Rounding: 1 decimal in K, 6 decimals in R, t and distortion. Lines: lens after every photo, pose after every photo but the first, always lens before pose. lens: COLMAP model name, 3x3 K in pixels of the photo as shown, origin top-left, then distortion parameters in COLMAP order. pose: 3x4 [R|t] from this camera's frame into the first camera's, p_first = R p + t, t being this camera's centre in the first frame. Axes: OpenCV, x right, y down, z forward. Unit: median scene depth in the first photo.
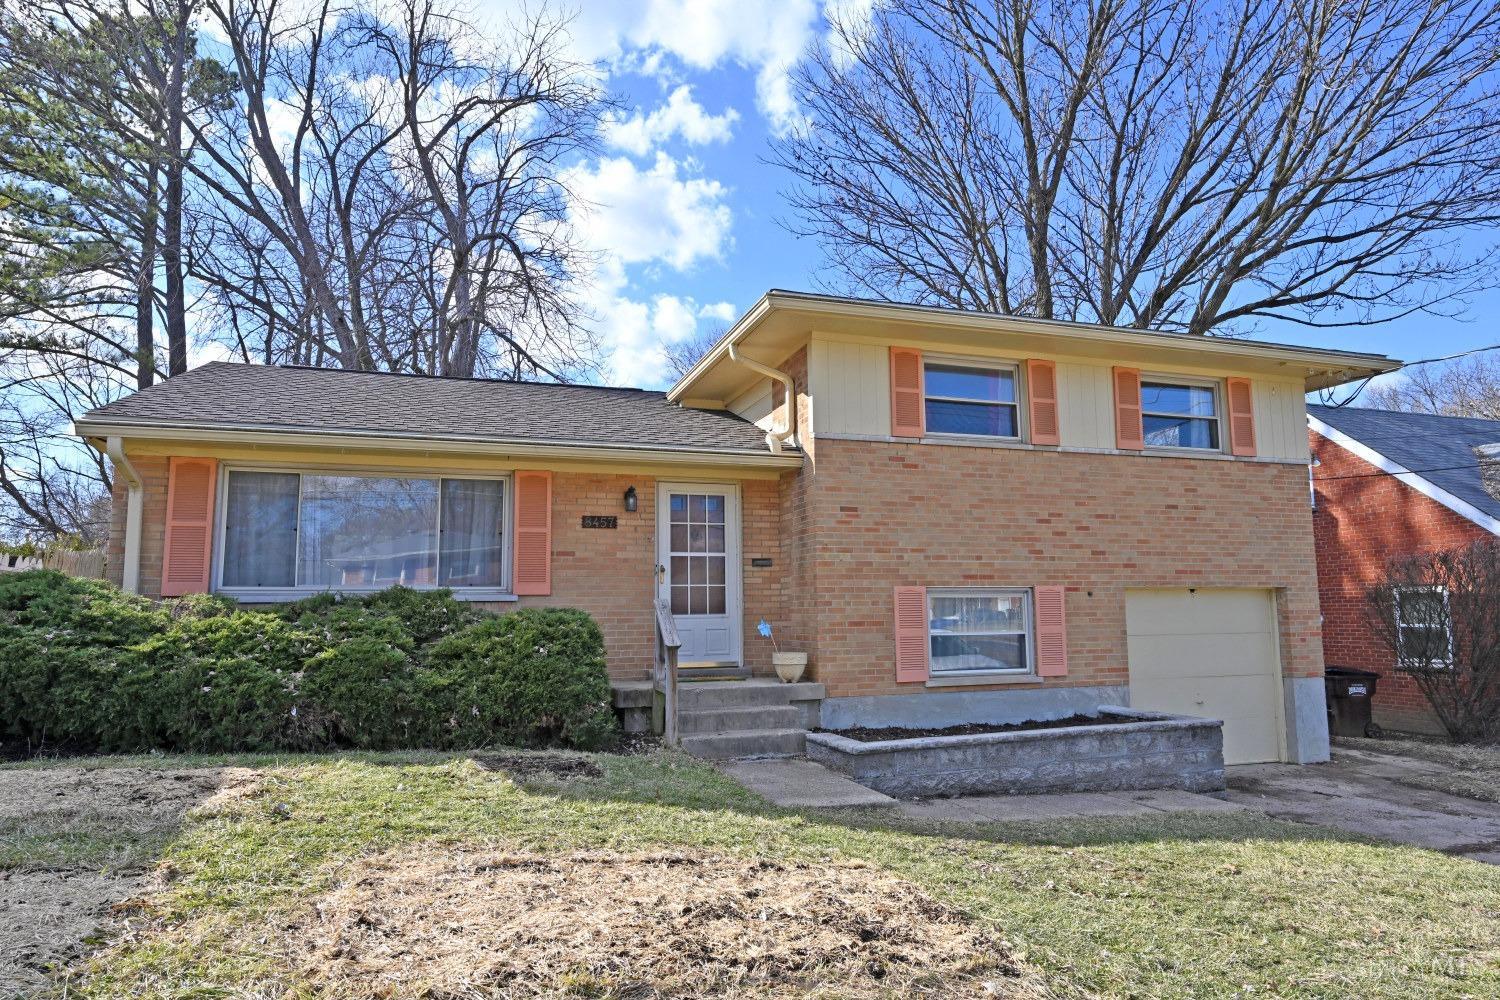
lens RADIAL K [[918.7, 0, 749.4], [0, 918.7, 501.6], [0, 0, 1]] dist [-0.004639, -0.001338]
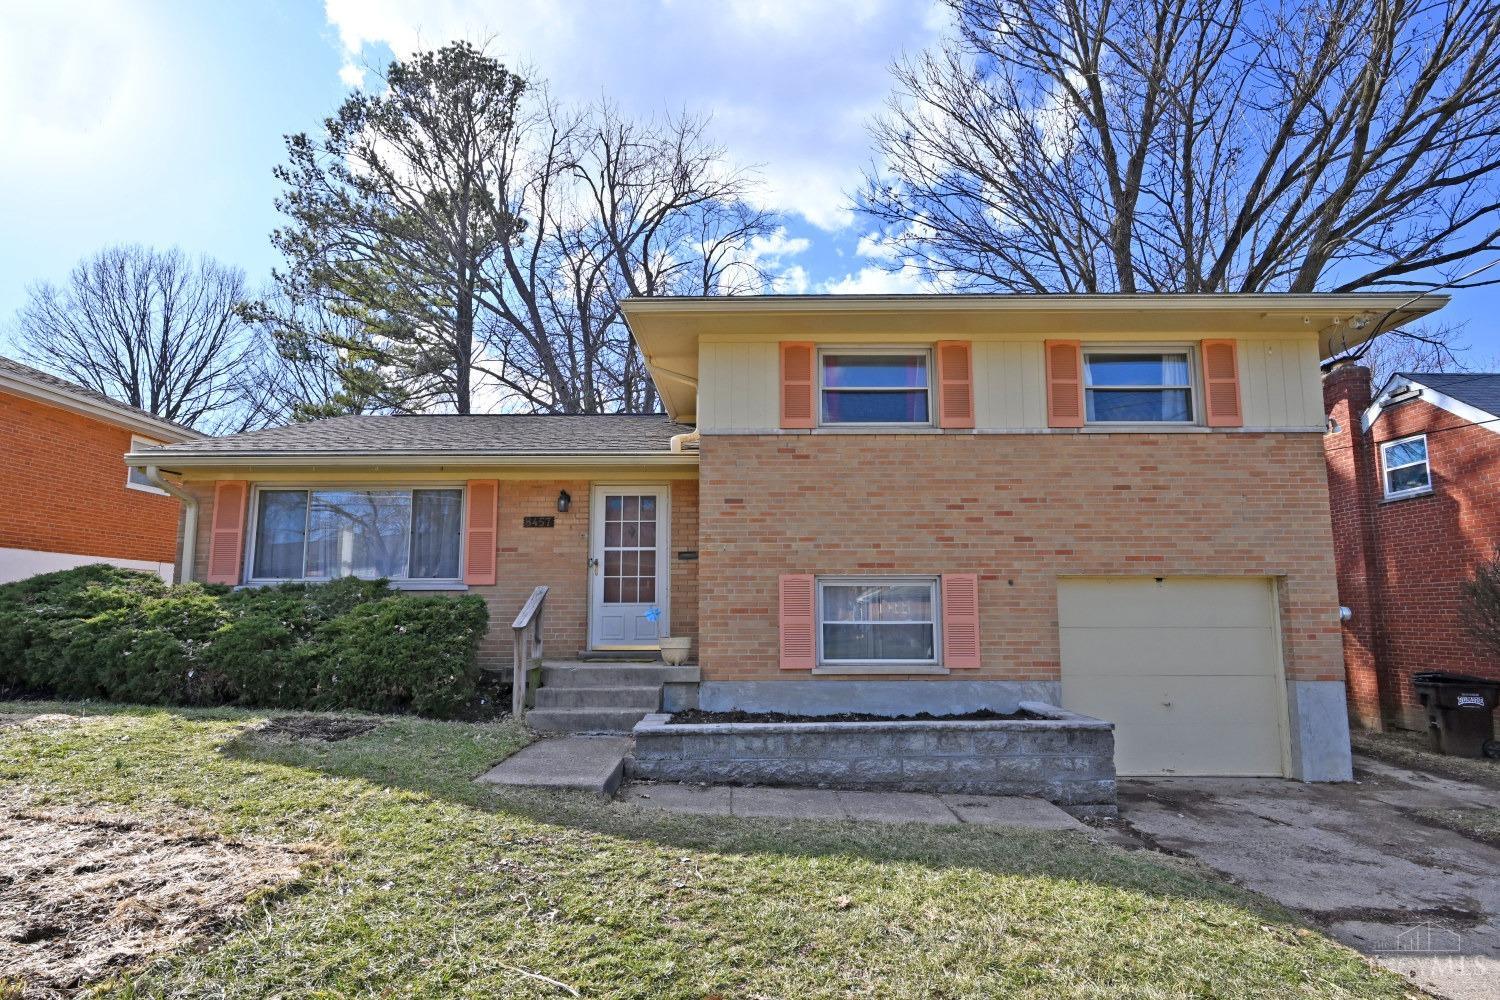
lens RADIAL K [[736.6, 0, 749.1], [0, 736.6, 528.4], [0, 0, 1]] dist [0.000203, 0.000130]
pose [[0.946061, -0.030353, -0.322564, 0.374138], [0.031139, 0.999511, -0.002725, 0.040099], [0.322489, -0.007466, 0.946544, 0.205016]]
